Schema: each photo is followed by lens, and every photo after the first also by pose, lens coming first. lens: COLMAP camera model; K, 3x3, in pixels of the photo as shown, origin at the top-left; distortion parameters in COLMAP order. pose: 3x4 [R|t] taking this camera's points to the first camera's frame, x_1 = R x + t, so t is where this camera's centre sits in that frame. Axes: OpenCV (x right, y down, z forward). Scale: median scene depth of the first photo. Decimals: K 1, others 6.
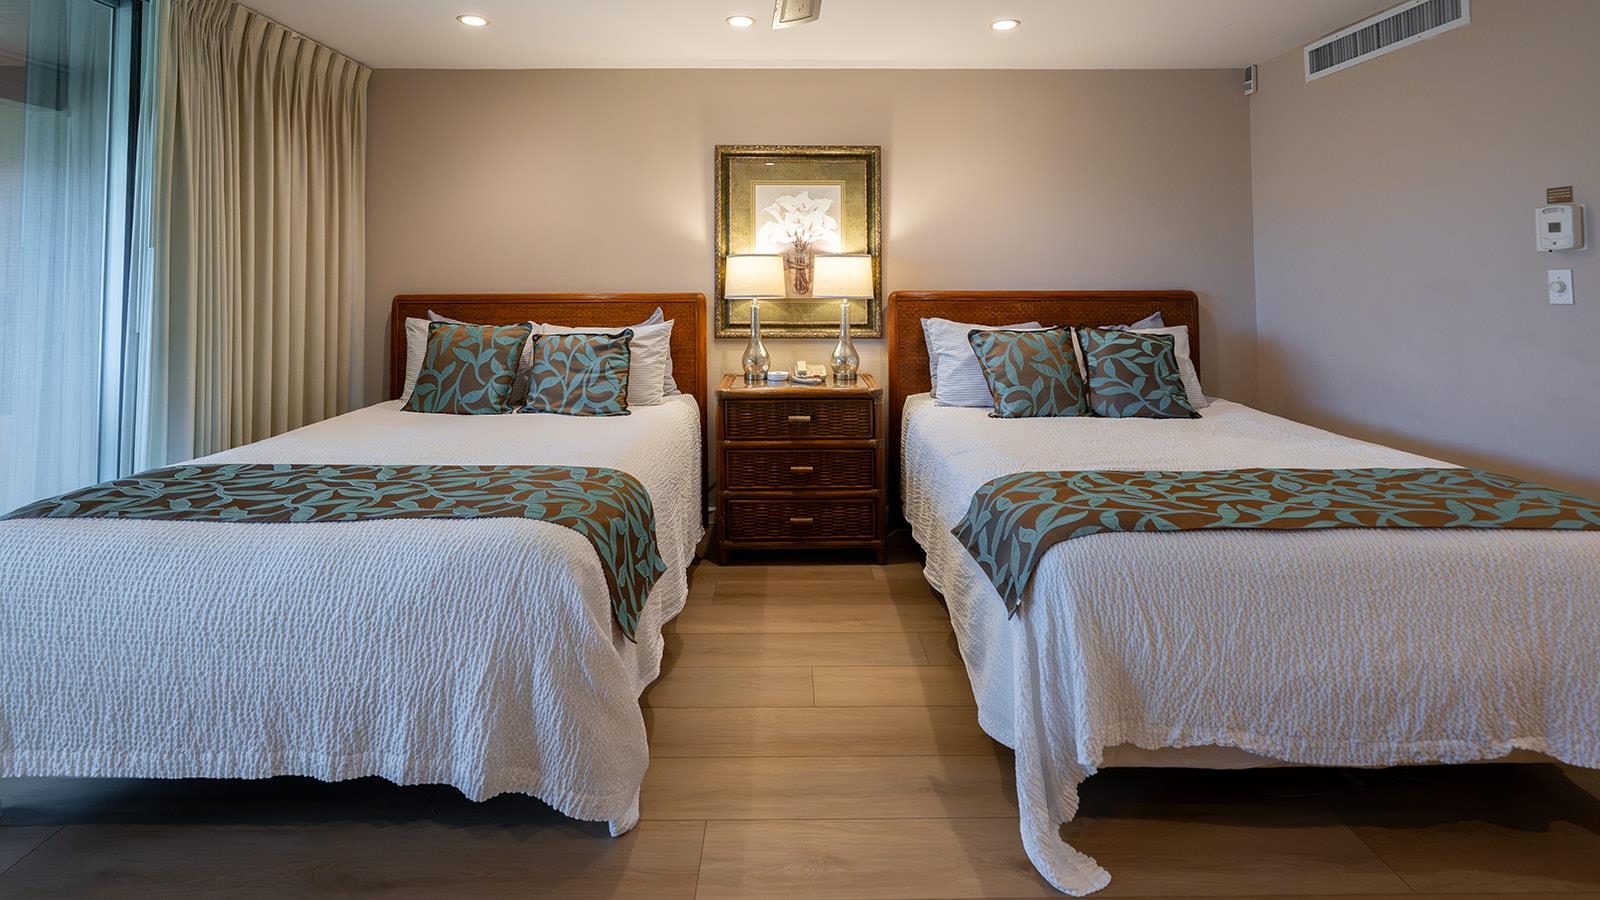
lens RADIAL K [[687.3, 0, 747.2], [0, 687.3, 255.0], [0, 0, 1]] dist [-0.005279, 0.000030]
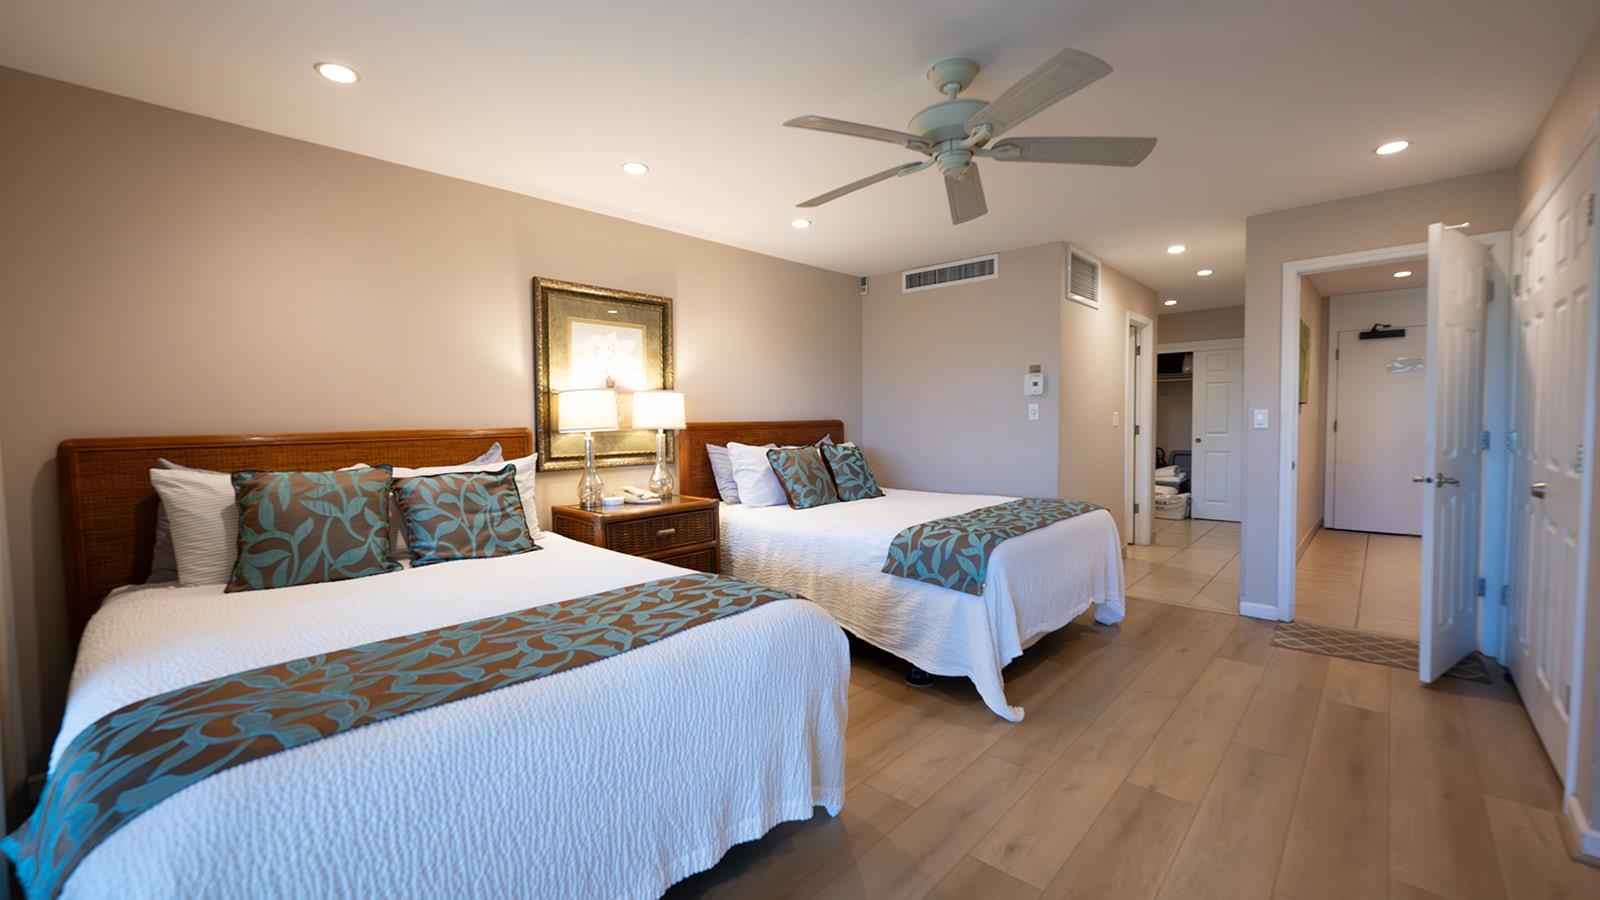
lens RADIAL K [[627.9, 0, 806.2], [0, 627.9, 446.5], [0, 0, 1]] dist [0.000285, 0.000057]
pose [[0.692771, -0.041913, 0.719939, -0.534199], [-0.008603, 0.997758, 0.066366, 0.023875], [-0.721106, -0.052170, 0.690857, 0.114313]]
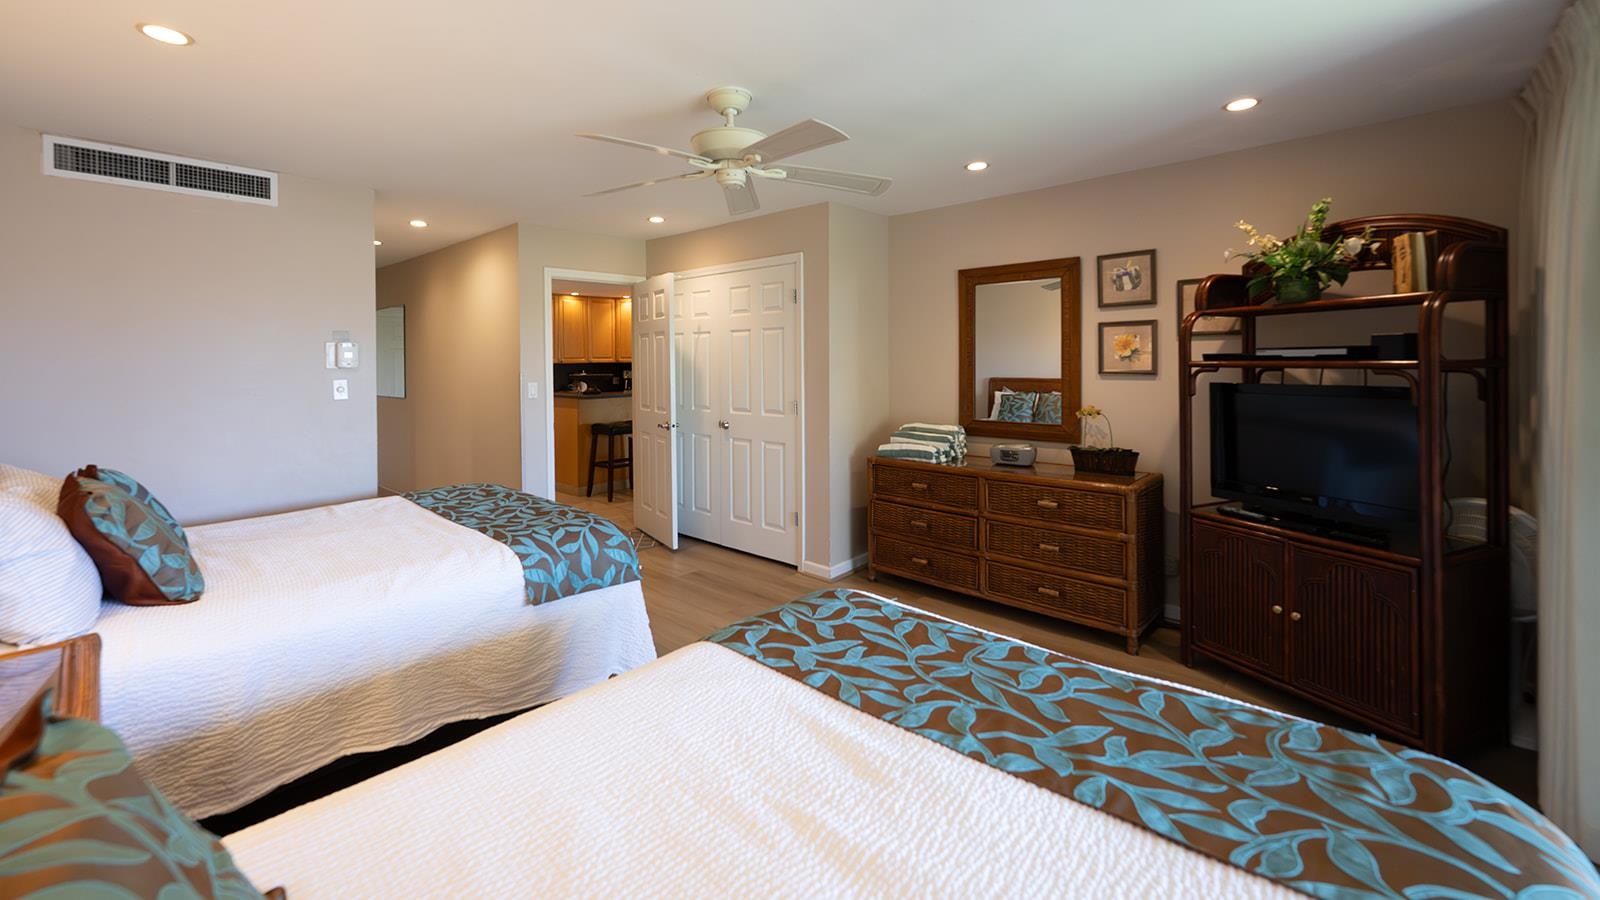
lens RADIAL K [[658.1, 0, 778.5], [0, 658.1, 366.6], [0, 0, 1]] dist [0.000123, 0.000213]
pose [[-0.726205, 0.001905, 0.687476, -0.537079], [-0.009308, 0.999877, -0.012603, 0.001998], [-0.687415, -0.015552, -0.726098, 1.052522]]
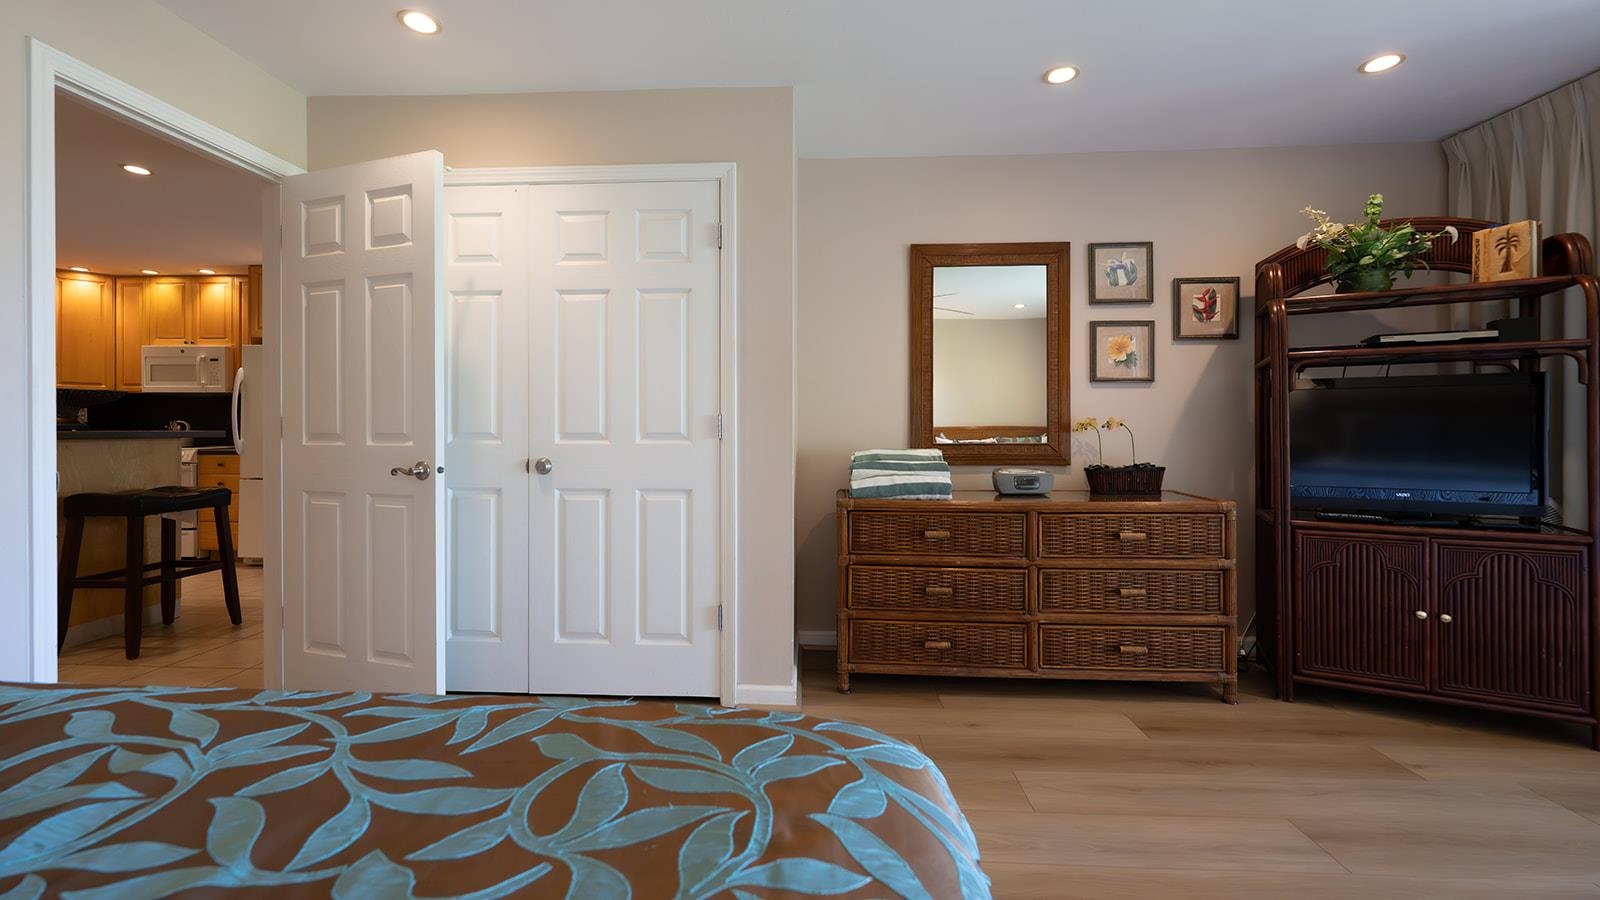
lens RADIAL K [[631.7, 0, 782.9], [0, 631.7, 432.1], [0, 0, 1]] dist [-0.000915, -0.000106]
pose [[-0.998610, 0.000712, 0.052705, 0.268769], [-0.000854, 0.999559, -0.029678, 0.100732], [-0.052703, -0.029682, -0.998169, 0.792647]]
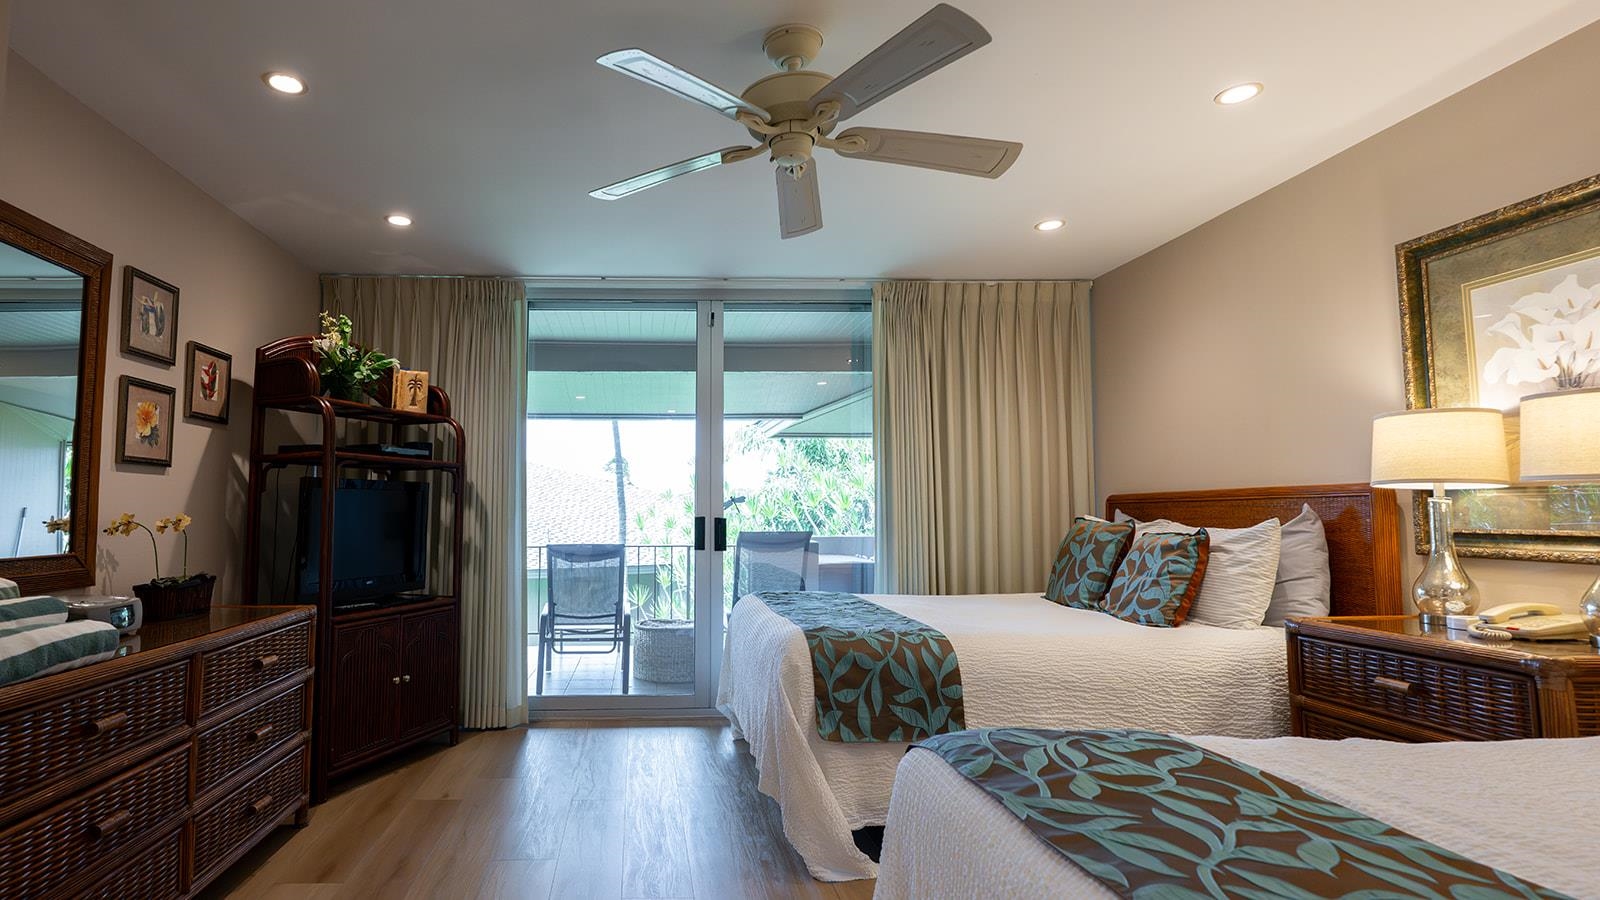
lens RADIAL K [[802.0, 0, 690.6], [0, 802.0, 453.6], [0, 0, 1]] dist [0.001536, 0.001672]
pose [[0.066278, -0.072550, -0.995160, 0.738692], [0.035301, 0.996899, -0.070326, 0.068568], [0.997177, -0.030469, 0.068634, 0.358593]]
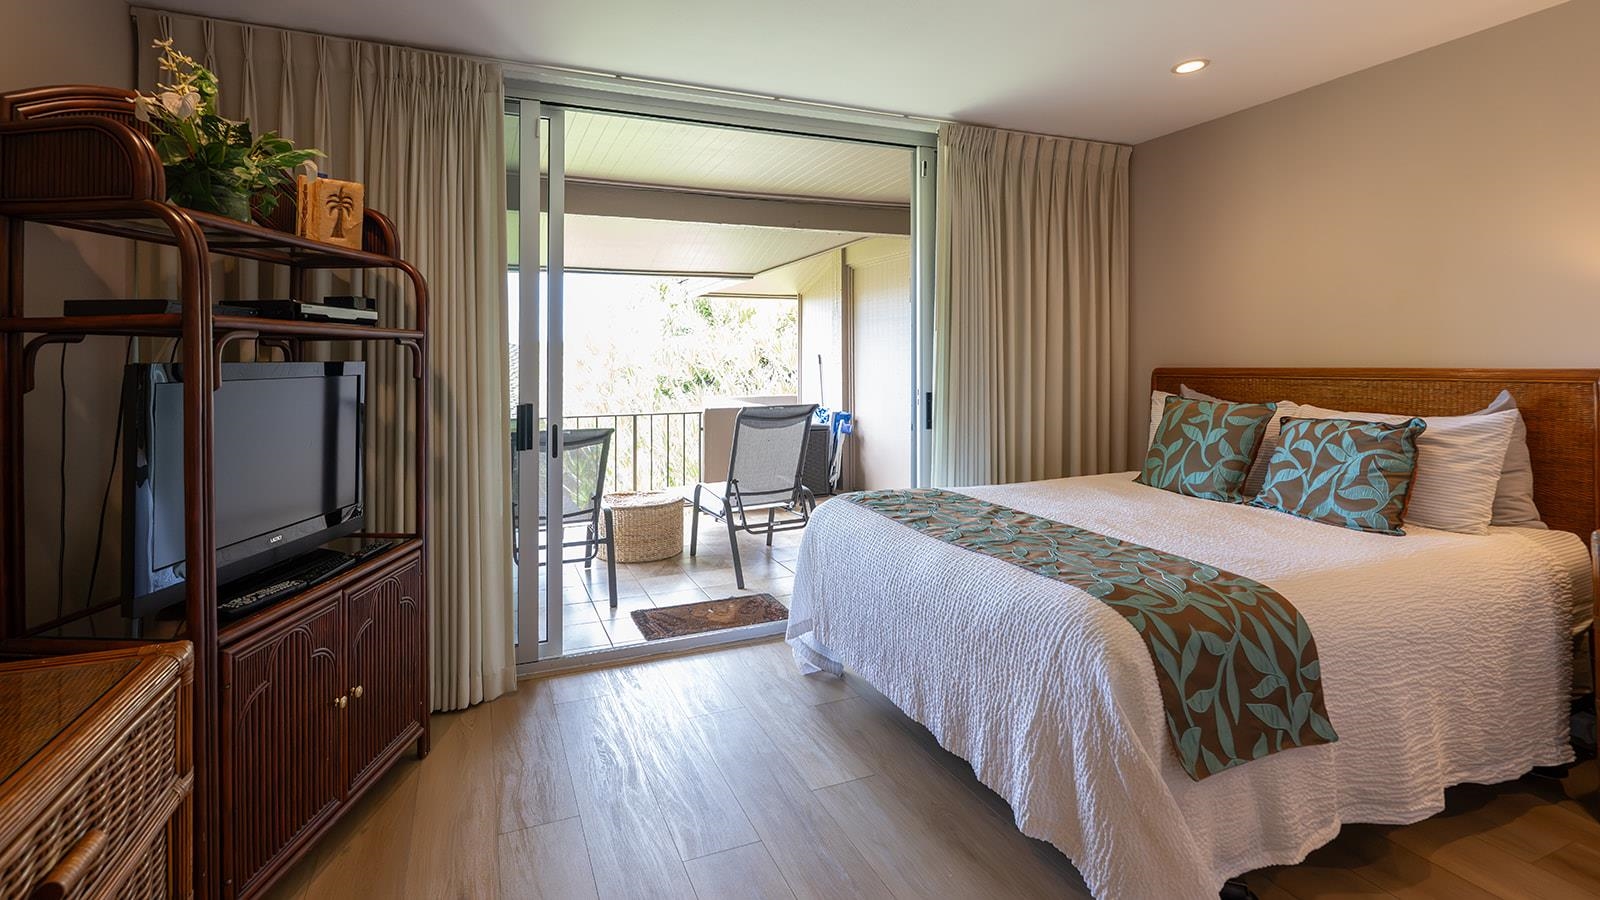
lens RADIAL K [[687.4, 0, 777.4], [0, 687.4, 360.0], [0, 0, 1]] dist [-0.000687, 0.000033]
pose [[0.400776, -0.001464, -0.916175, 0.216154], [0.038675, 0.999134, 0.015321, 0.011925], [0.915360, -0.041574, 0.400485, 0.120183]]
